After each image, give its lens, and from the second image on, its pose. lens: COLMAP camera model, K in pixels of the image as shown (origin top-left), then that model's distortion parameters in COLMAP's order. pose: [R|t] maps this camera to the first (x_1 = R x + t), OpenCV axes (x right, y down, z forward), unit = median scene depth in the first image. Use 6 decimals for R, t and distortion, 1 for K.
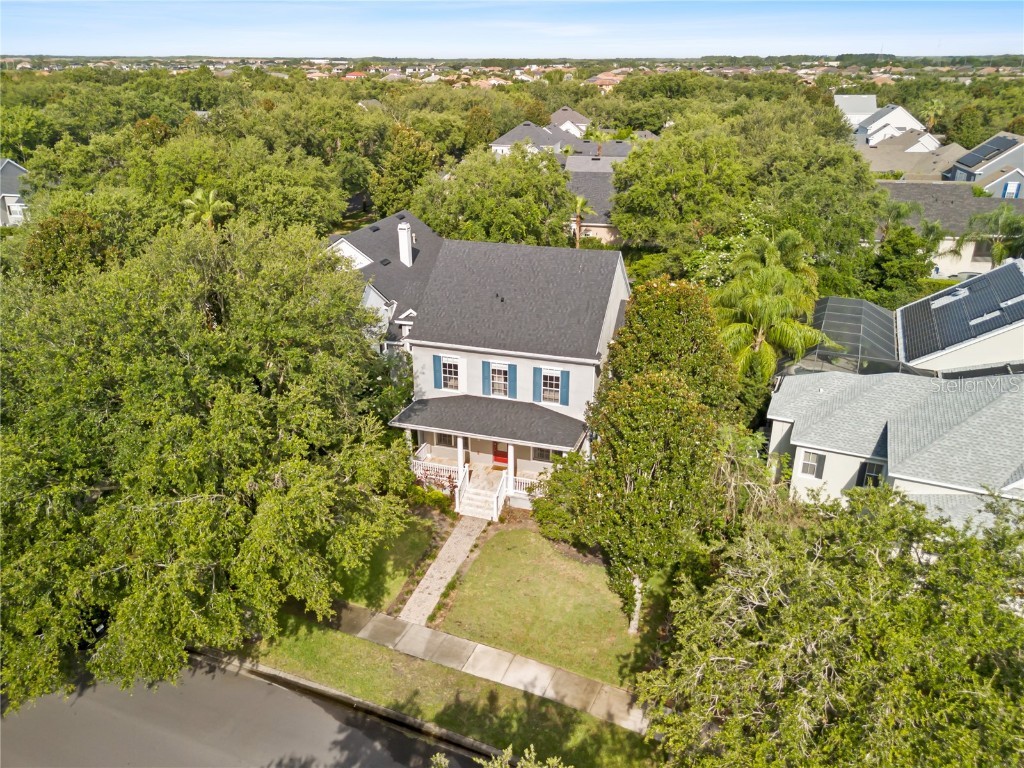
lens RADIAL K [[711.6, 0, 512.0], [0, 711.6, 384.0], [0, 0, 1]] dist [0.000627, -0.001120]
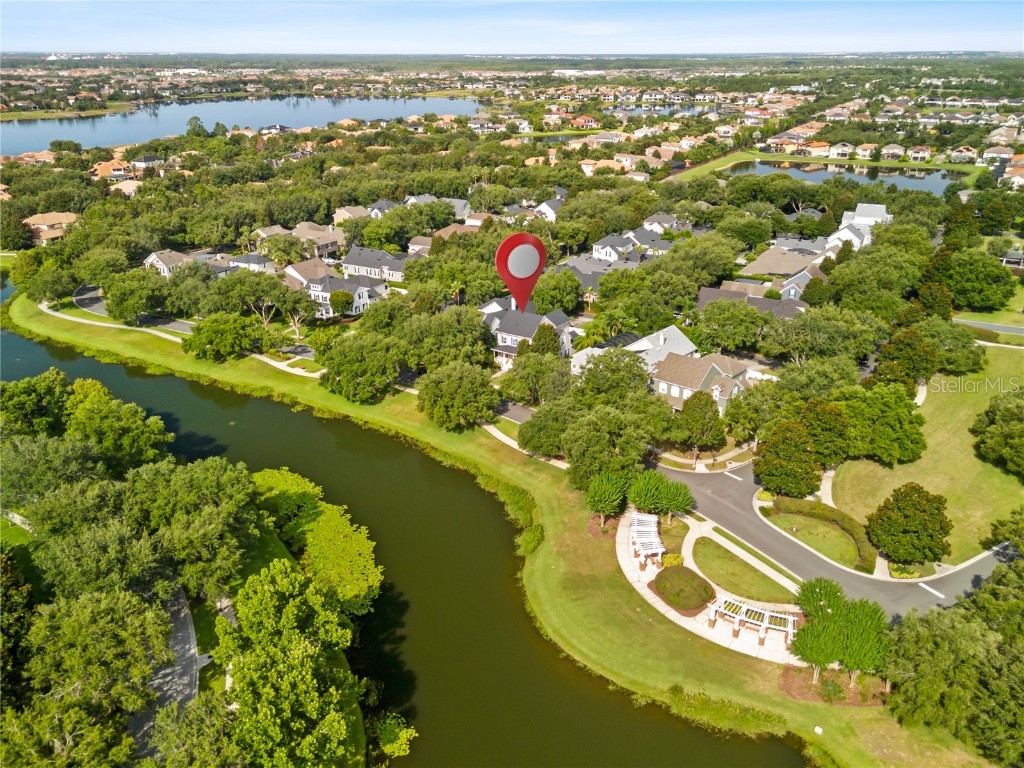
lens RADIAL K [[711.6, 0, 512.0], [0, 711.6, 384.0], [0, 0, 1]] dist [0.000627, -0.001120]
pose [[0.951133, 0.107093, -0.289617, 1.260713], [-0.112079, 0.993699, -0.000636, 0.254484], [0.287724, 0.033065, 0.957142, -3.208588]]
